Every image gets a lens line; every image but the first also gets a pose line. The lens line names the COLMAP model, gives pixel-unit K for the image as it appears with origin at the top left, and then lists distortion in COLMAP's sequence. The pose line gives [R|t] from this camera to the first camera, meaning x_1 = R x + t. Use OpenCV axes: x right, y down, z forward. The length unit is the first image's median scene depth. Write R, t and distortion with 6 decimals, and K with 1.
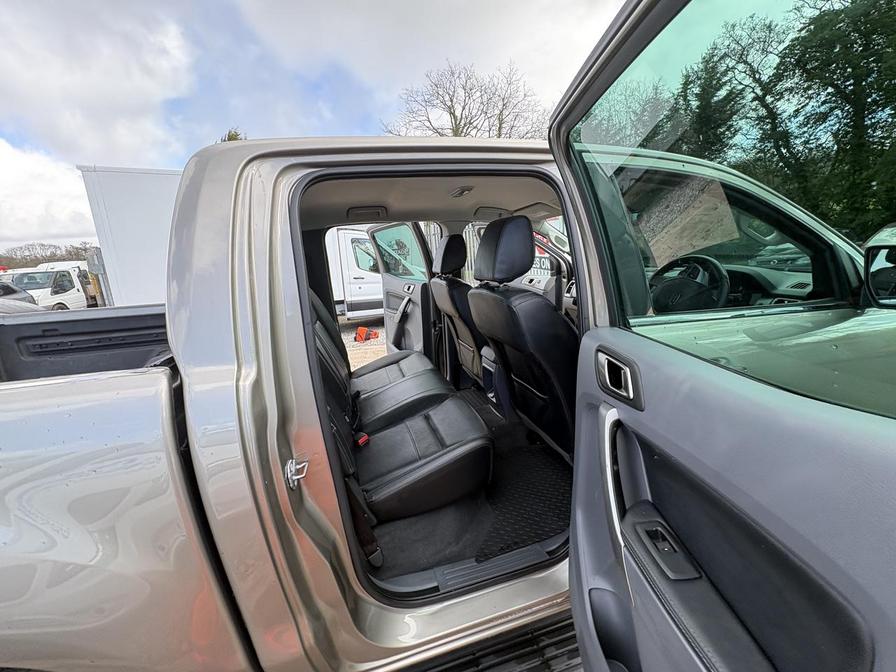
lens RADIAL K [[356.6, 0, 446.2], [0, 356.6, 336.6], [0, 0, 1]] dist [0.000256, 0.000229]
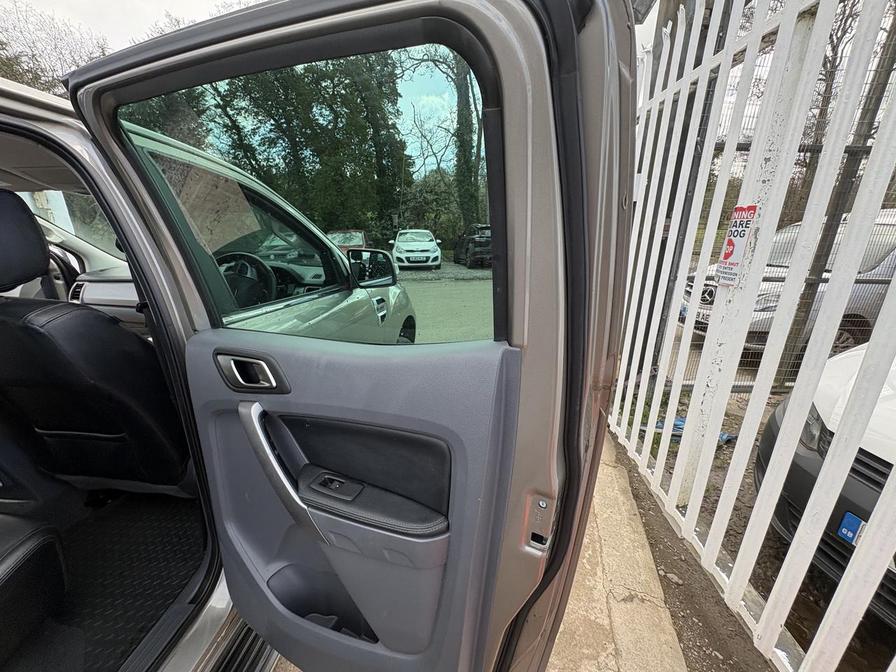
lens RADIAL K [[357.7, 0, 452.5], [0, 357.7, 335.6], [0, 0, 1]] dist [-0.001645, -0.000105]
pose [[0.361114, -0.197014, 0.911473, -0.010295], [0.183336, 0.973351, 0.137753, -0.001265], [-0.914322, 0.117361, 0.387610, 0.001642]]
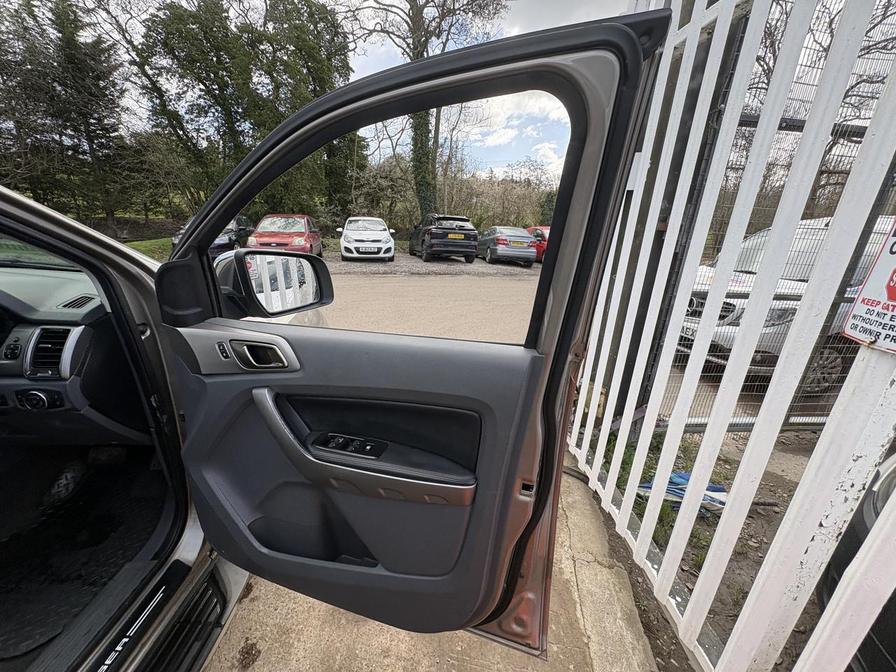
lens RADIAL K [[355.0, 0, 452.0], [0, 355.0, 334.9], [0, 0, 1]] dist [-0.000697, -0.000188]
pose [[0.256291, -0.219341, 0.941384, 0.049506], [0.160537, 0.970046, 0.182313, -0.008514], [-0.953175, 0.104402, 0.283827, 0.012760]]
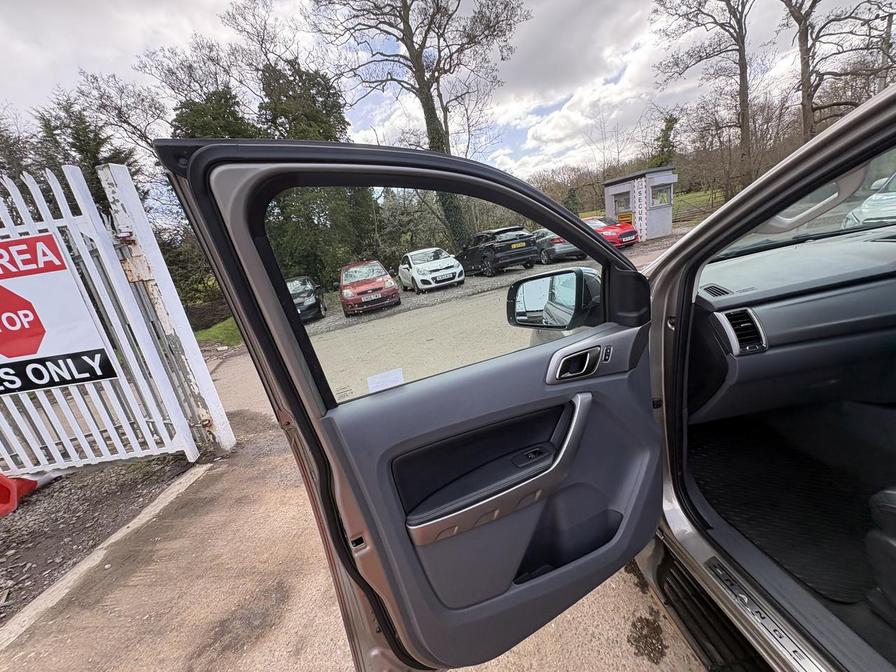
lens RADIAL K [[352.9, 0, 446.8], [0, 352.9, 338.2], [0, 0, 1]] dist [-0.000806, -0.000377]
pose [[0.195095, -0.223717, 0.954929, -0.011746], [0.389403, 0.911278, 0.133934, -0.052646], [-0.900169, 0.345722, 0.264901, 0.205725]]
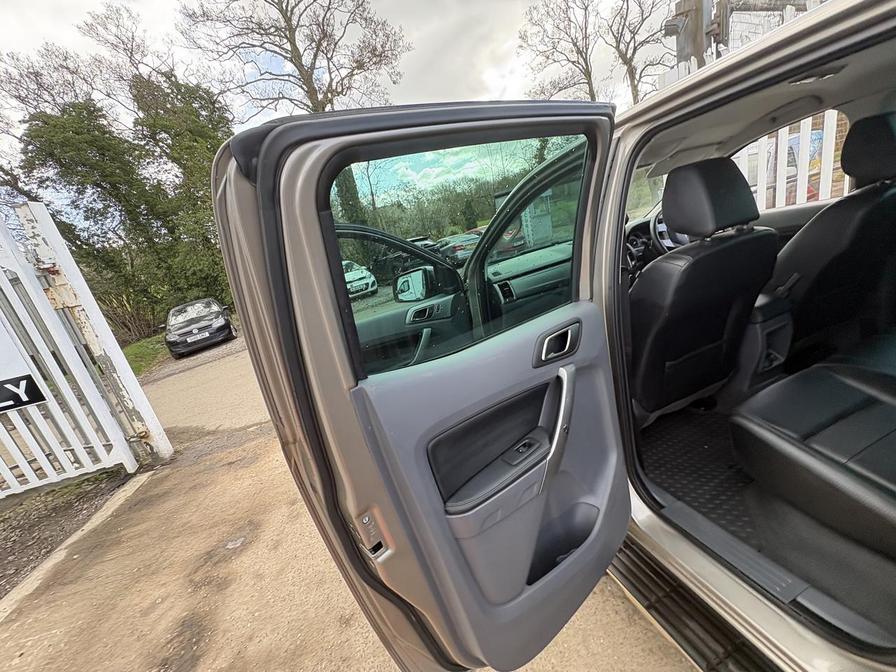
lens RADIAL K [[356.6, 0, 446.2], [0, 356.6, 336.6], [0, 0, 1]] dist [0.000256, 0.000229]
pose [[-0.038321, -0.200697, 0.978904, -0.073877], [0.452622, 0.869881, 0.196064, -0.045245], [-0.890879, 0.450586, 0.057505, 0.192233]]
